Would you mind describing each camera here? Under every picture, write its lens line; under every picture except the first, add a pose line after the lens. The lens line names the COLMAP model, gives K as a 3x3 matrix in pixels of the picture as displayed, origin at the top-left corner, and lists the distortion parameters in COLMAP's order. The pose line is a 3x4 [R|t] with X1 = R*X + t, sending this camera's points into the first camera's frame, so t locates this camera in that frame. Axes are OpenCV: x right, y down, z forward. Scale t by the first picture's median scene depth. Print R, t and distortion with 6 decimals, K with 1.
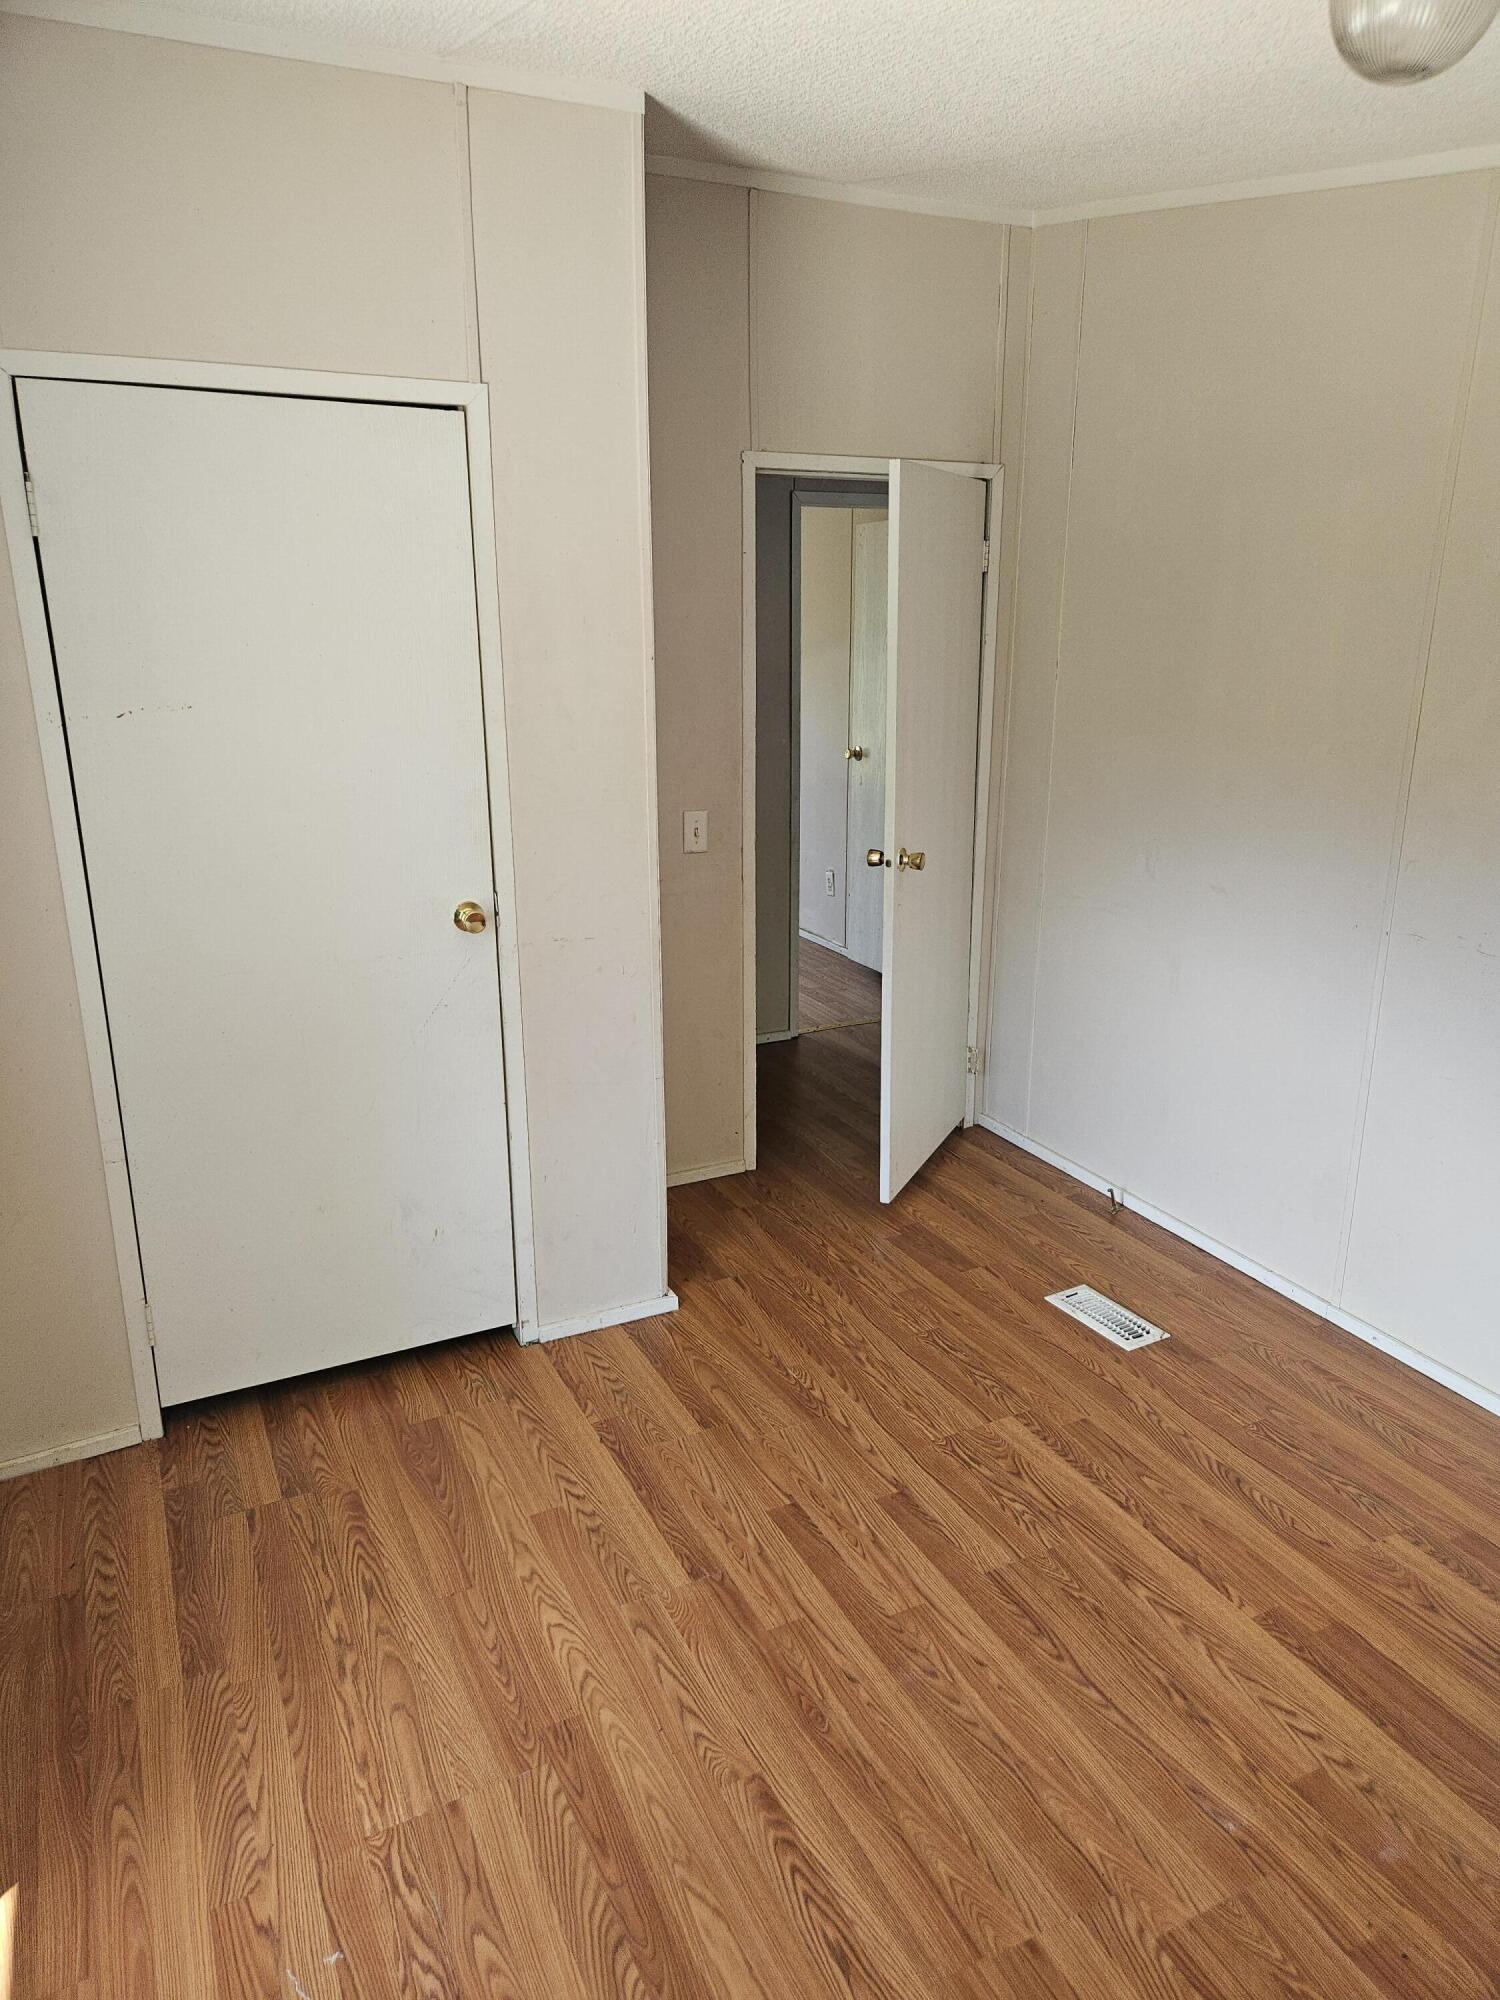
lens RADIAL K [[1339.6, 0, 750.0], [0, 1339.6, 1000.0], [0, 0, 1]] dist [0.076489, -0.057492]
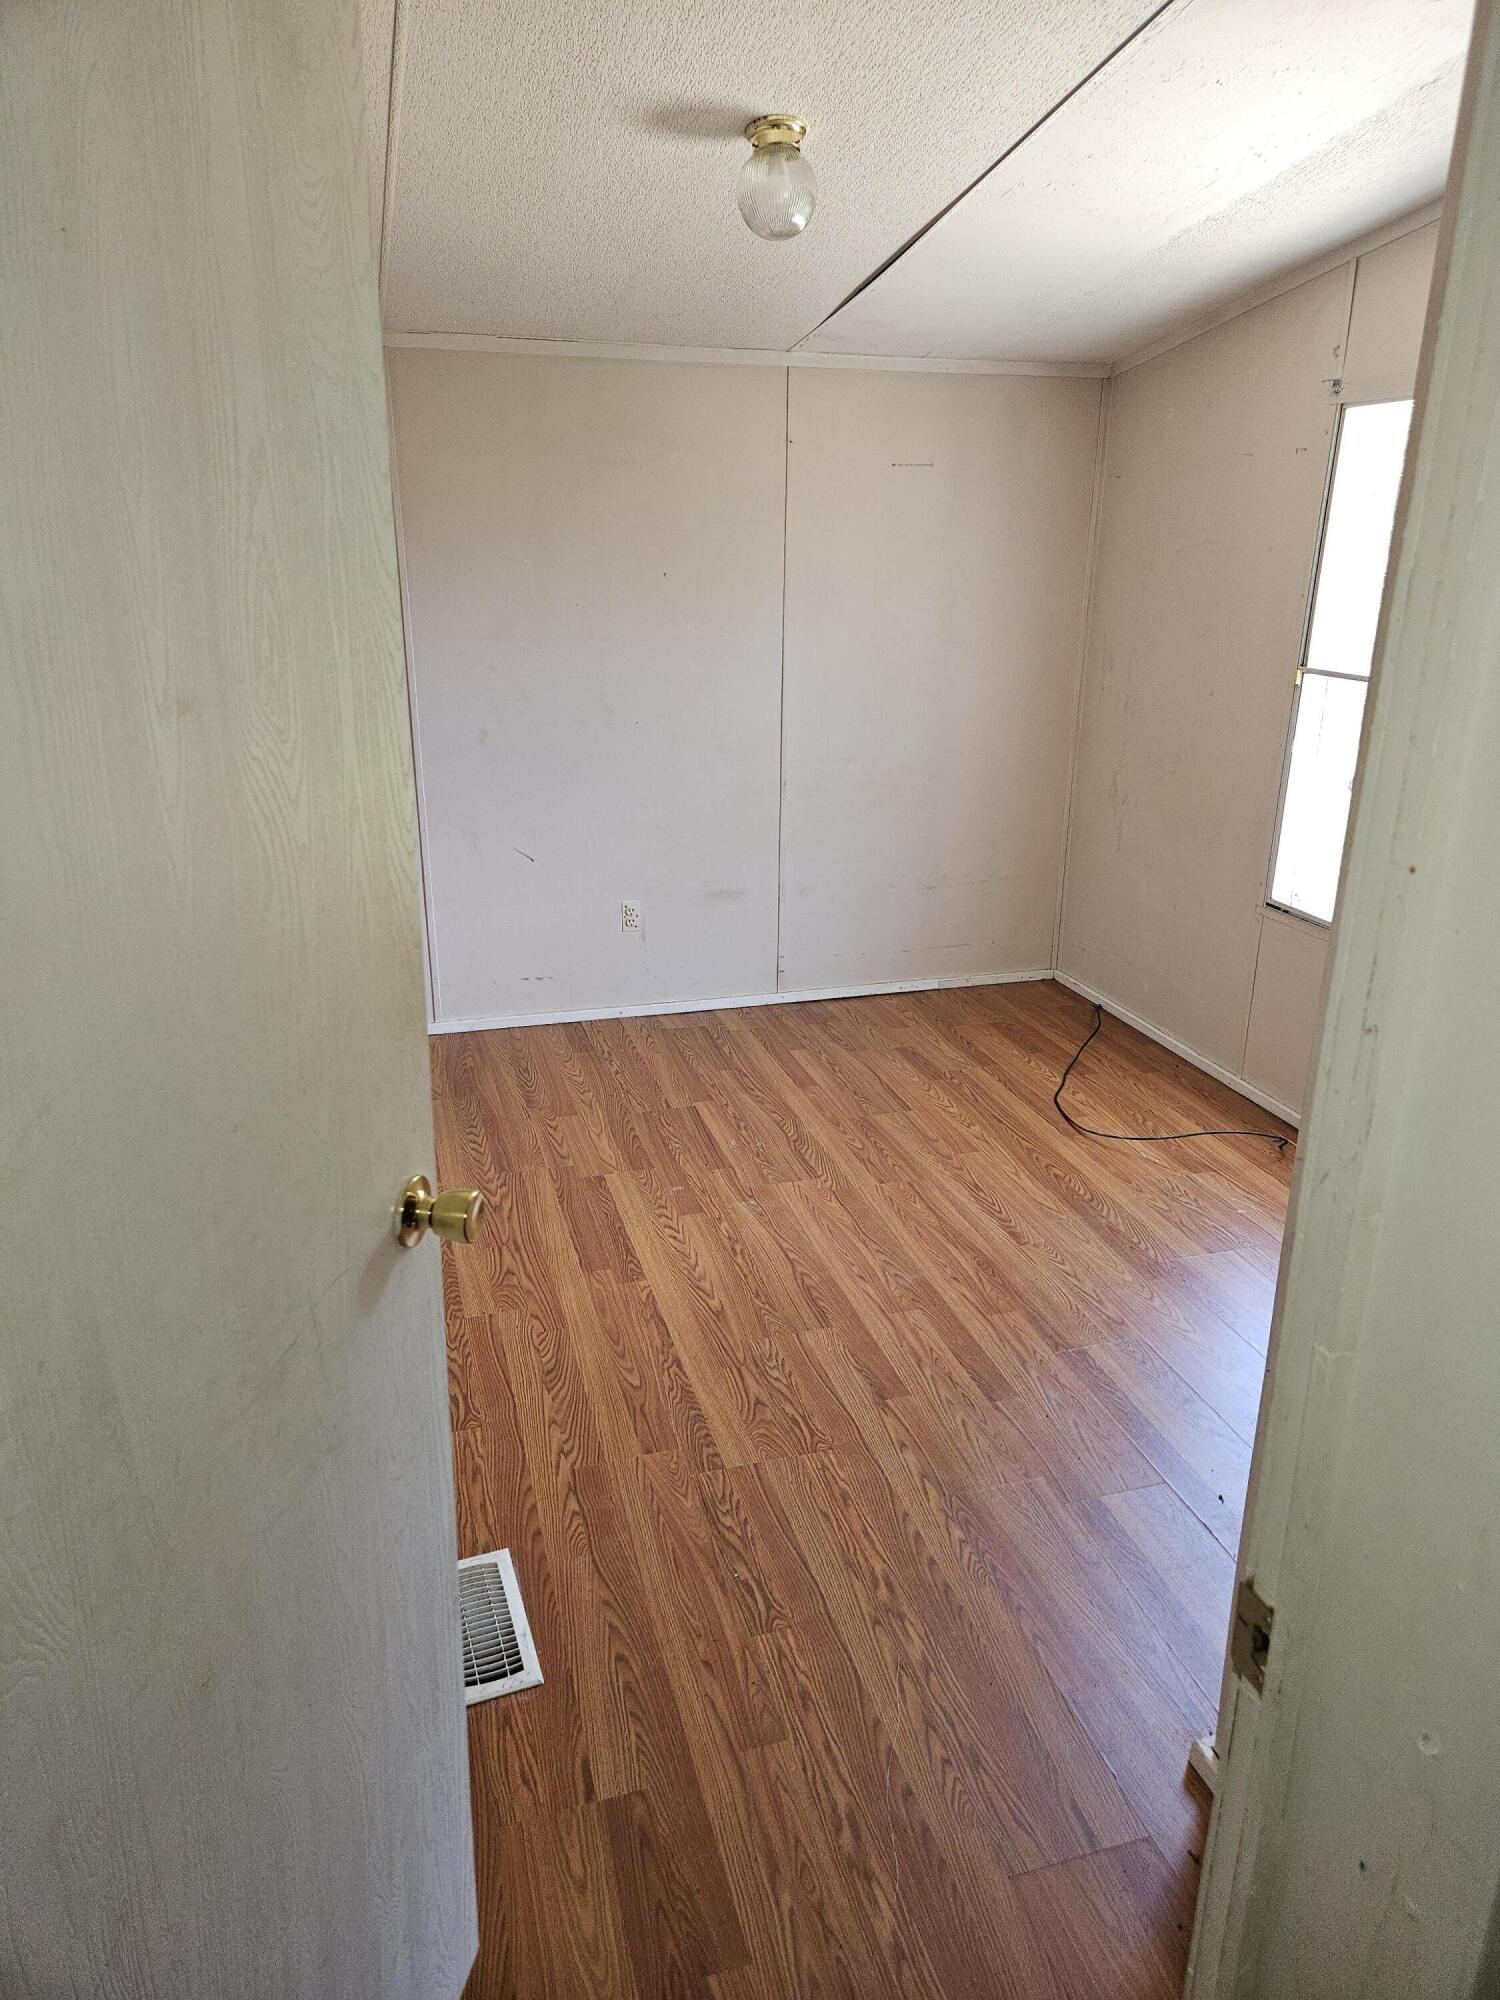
lens RADIAL K [[1339.6, 0, 750.0], [0, 1339.6, 1000.0], [0, 0, 1]] dist [0.076489, -0.057492]
pose [[-0.986634, -0.062520, 0.150481, 0.083373], [0.035640, 0.818318, 0.573660, -0.492049], [-0.159006, 0.571355, -0.805152, 1.787593]]
